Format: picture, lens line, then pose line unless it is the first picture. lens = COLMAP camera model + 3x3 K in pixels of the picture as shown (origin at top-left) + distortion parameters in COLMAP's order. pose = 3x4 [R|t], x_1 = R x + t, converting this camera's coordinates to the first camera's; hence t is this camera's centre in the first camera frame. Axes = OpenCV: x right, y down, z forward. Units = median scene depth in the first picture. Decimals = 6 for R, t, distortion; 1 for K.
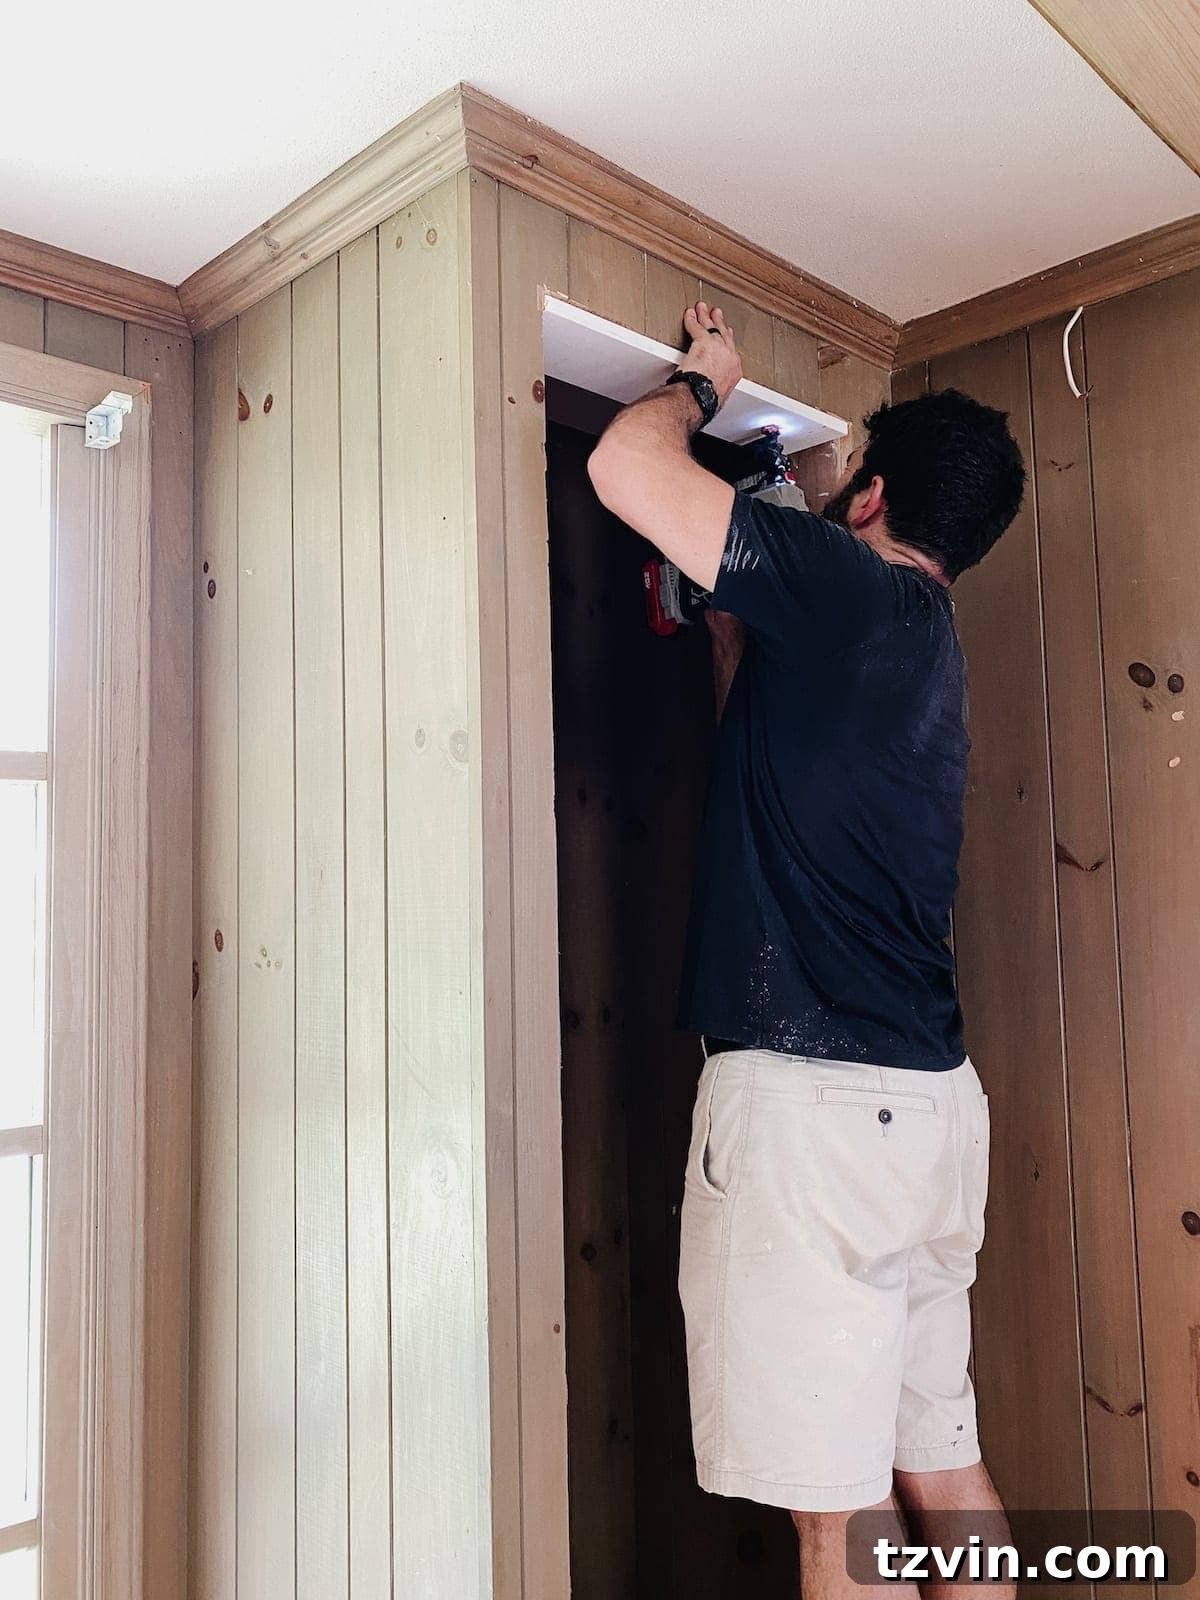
lens RADIAL K [[1252.1, 0, 591.8], [0, 1252.1, 791.9], [0, 0, 1]] dist [0.036938, -0.003528]
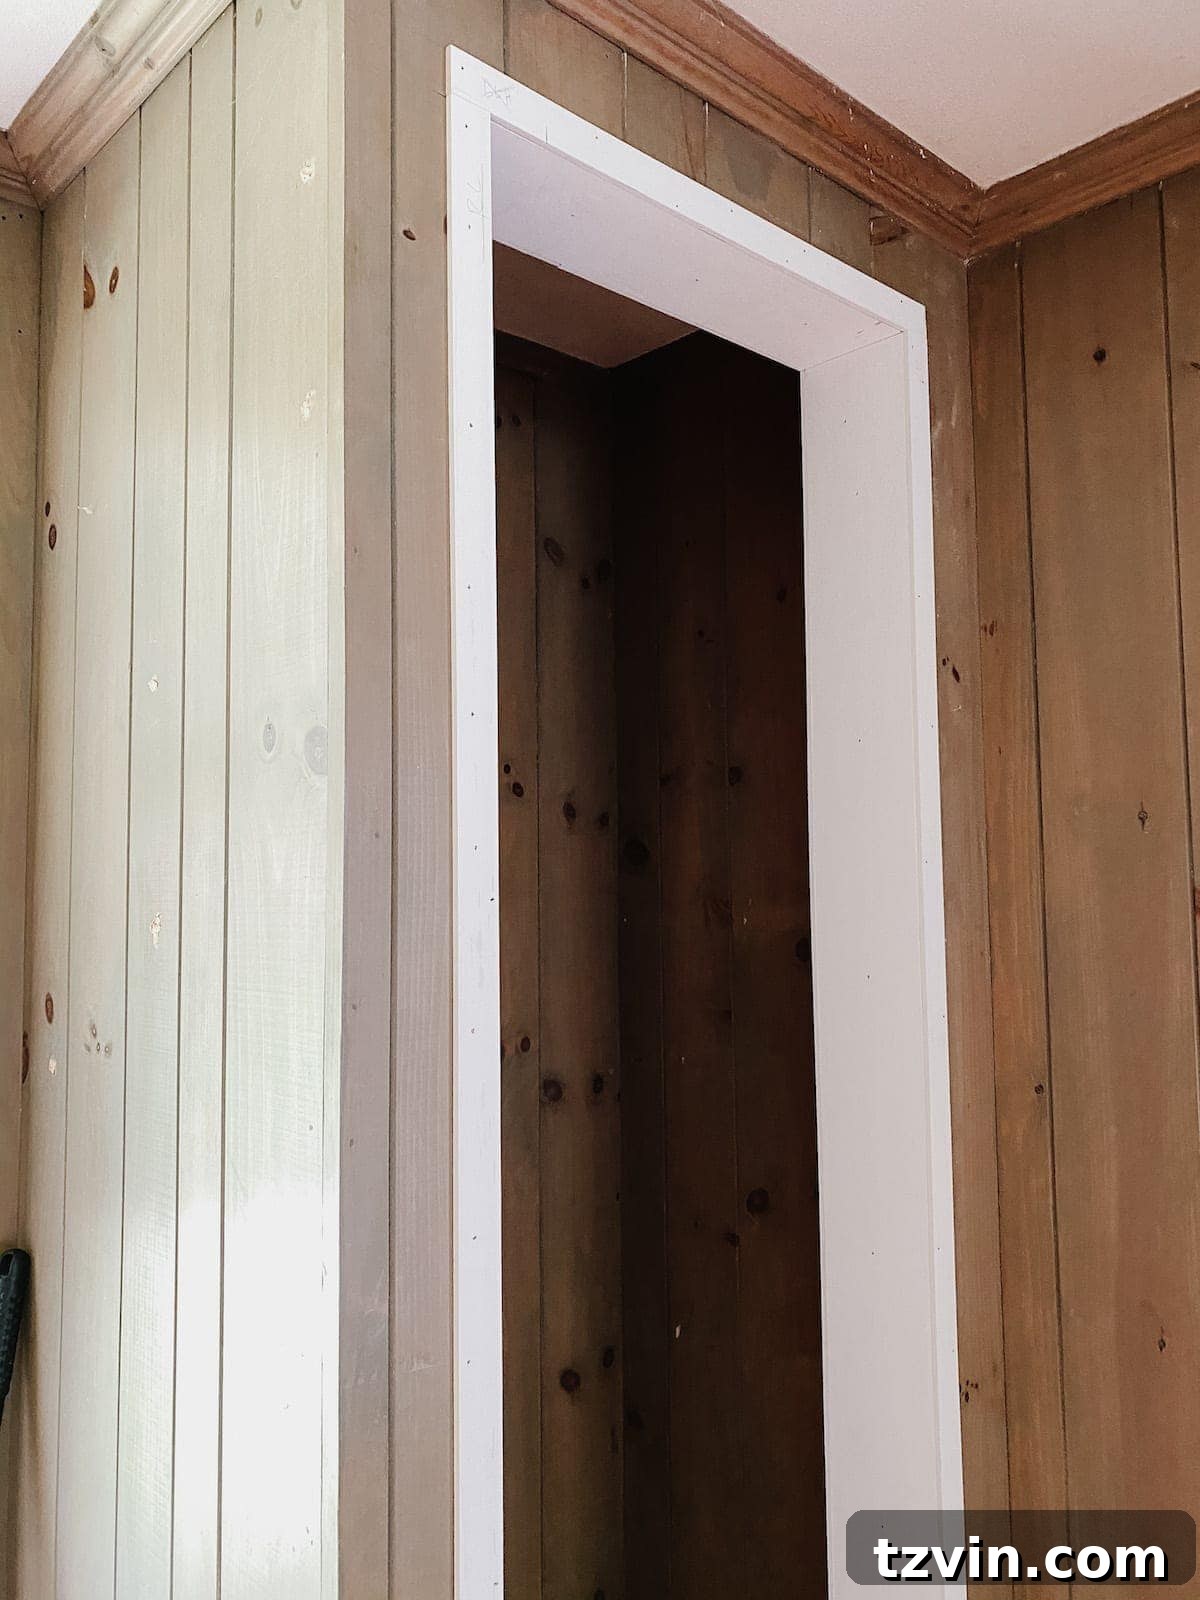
lens RADIAL K [[1240.4, 0, 585.3], [0, 1240.4, 801.6], [0, 0, 1]] dist [0.021136, 0.001118]
pose [[0.998948, 0.009351, -0.044903, 0.052308], [-0.009045, 0.999934, 0.007023, -0.012119], [0.044966, -0.006609, 0.998967, 0.280789]]
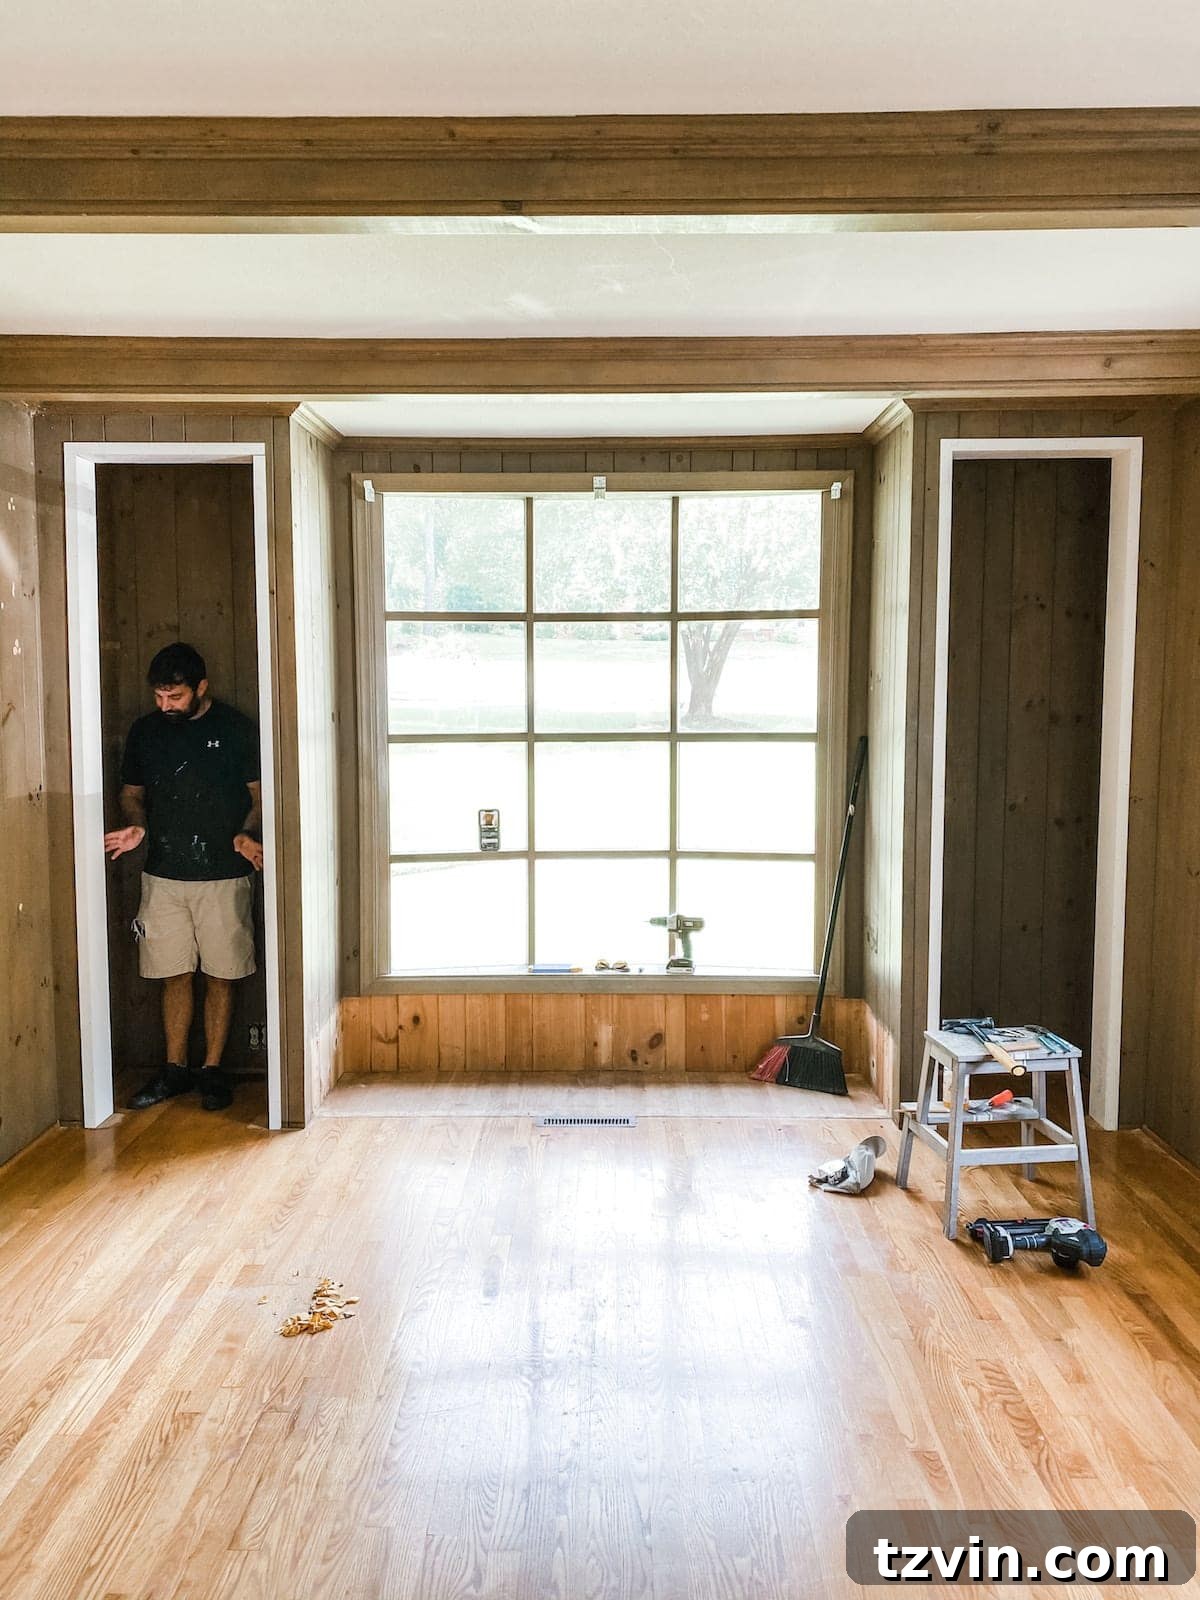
lens RADIAL K [[1252.1, 0, 591.8], [0, 1252.1, 791.9], [0, 0, 1]] dist [0.036938, -0.003528]
pose [[0.695124, 0.090834, -0.713128, 1.325670], [0.040764, 0.985409, 0.165250, -0.112435], [0.717733, -0.143939, 0.681279, -1.436676]]
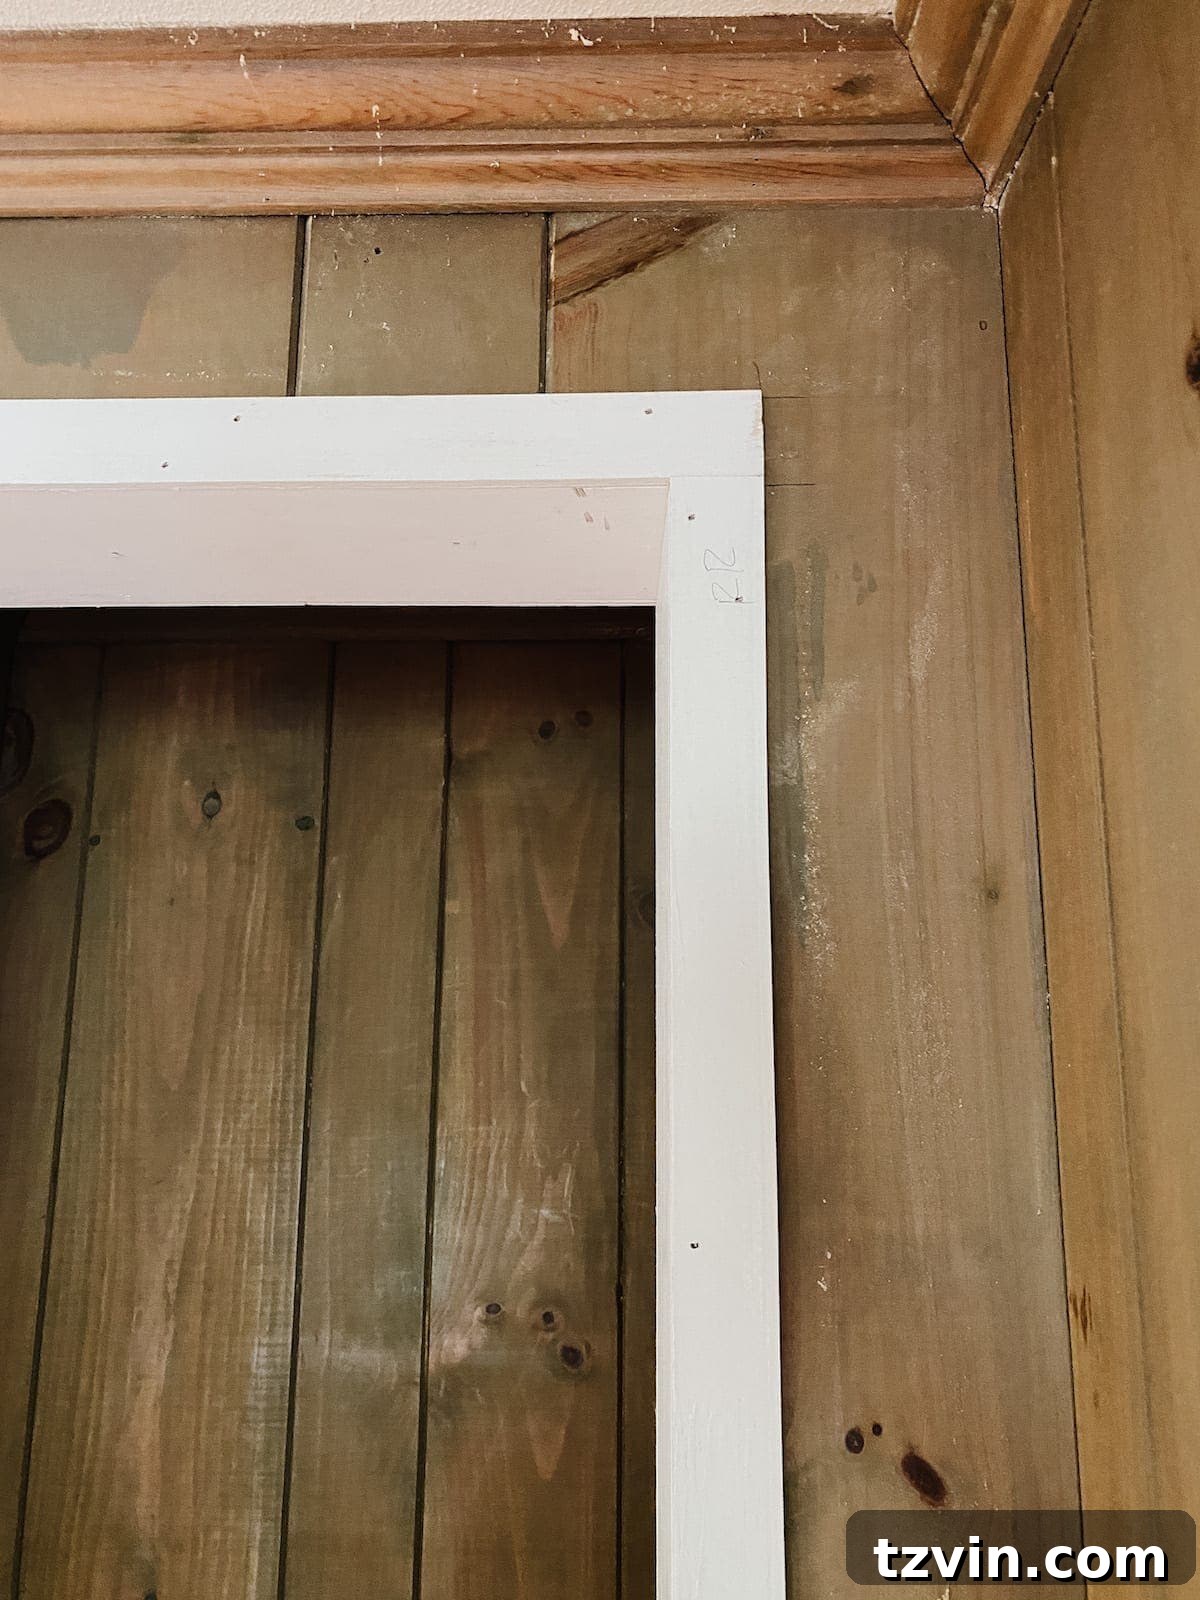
lens RADIAL K [[1207.7, 0, 600.0], [0, 1207.7, 800.0], [0, 0, 1]] dist [0.001123, -0.001392]
pose [[0.687207, -0.107890, -0.718405, 0.418003], [0.032051, 0.992450, -0.118387, -0.209070], [0.725754, 0.058331, 0.685477, 0.910017]]
